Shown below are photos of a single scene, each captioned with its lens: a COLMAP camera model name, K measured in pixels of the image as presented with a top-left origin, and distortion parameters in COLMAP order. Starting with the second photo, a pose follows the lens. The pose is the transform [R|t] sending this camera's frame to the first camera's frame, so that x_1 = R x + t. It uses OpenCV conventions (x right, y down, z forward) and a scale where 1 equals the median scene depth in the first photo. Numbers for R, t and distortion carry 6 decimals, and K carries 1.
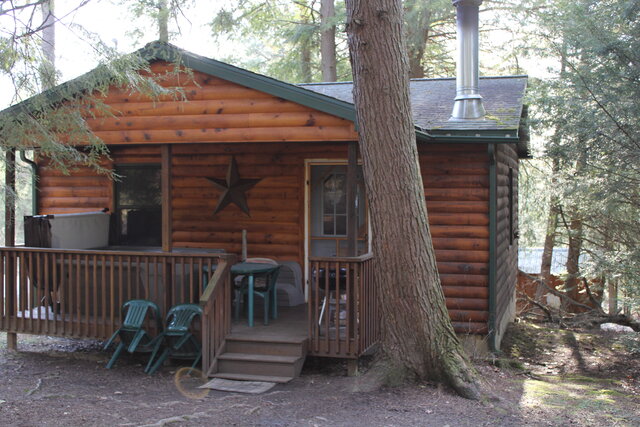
lens RADIAL K [[800.3, 0, 319.0], [0, 800.3, 217.0], [0, 0, 1]] dist [-0.074763, 0.000000]
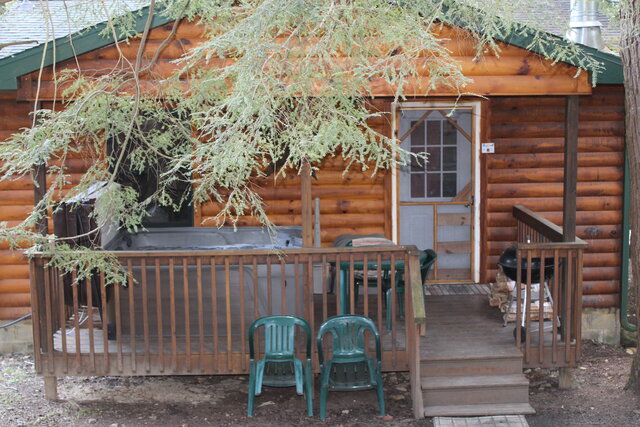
lens RADIAL K [[905.8, 0, 325.1], [0, 905.8, 213.0], [0, 0, 1]] dist [-0.065007, 0.000000]
pose [[0.944371, -0.062888, 0.322812, -0.388739], [0.028758, 0.993578, 0.109431, -0.067692], [-0.327621, -0.094060, 0.940116, 0.200029]]
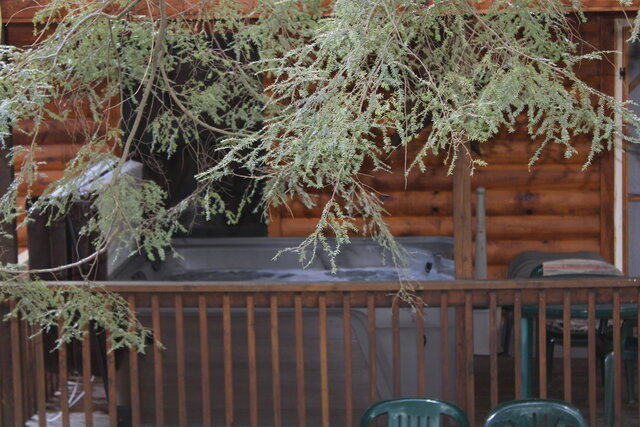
lens RADIAL K [[1540.0, 0, 315.7], [0, 1540.0, 210.8], [0, 0, 1]] dist [0.060771, 0.000000]
pose [[0.975344, -0.061083, 0.212070, -0.382101], [0.037640, 0.992896, 0.112878, -0.073661], [-0.217458, -0.102112, 0.970714, 0.220861]]
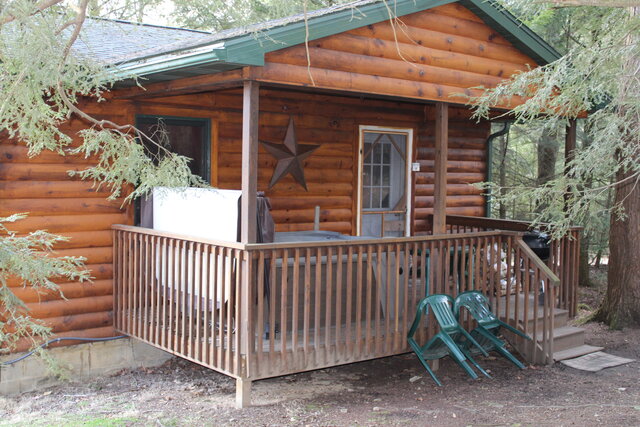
lens RADIAL K [[800.3, 0, 320.4], [0, 800.3, 212.2], [0, 0, 1]] dist [-0.074763, 0.000000]
pose [[0.527020, -0.039439, 0.848937, -0.854816], [0.009270, 0.999130, 0.040661, -0.012258], [-0.849802, -0.013560, 0.526927, 0.594604]]
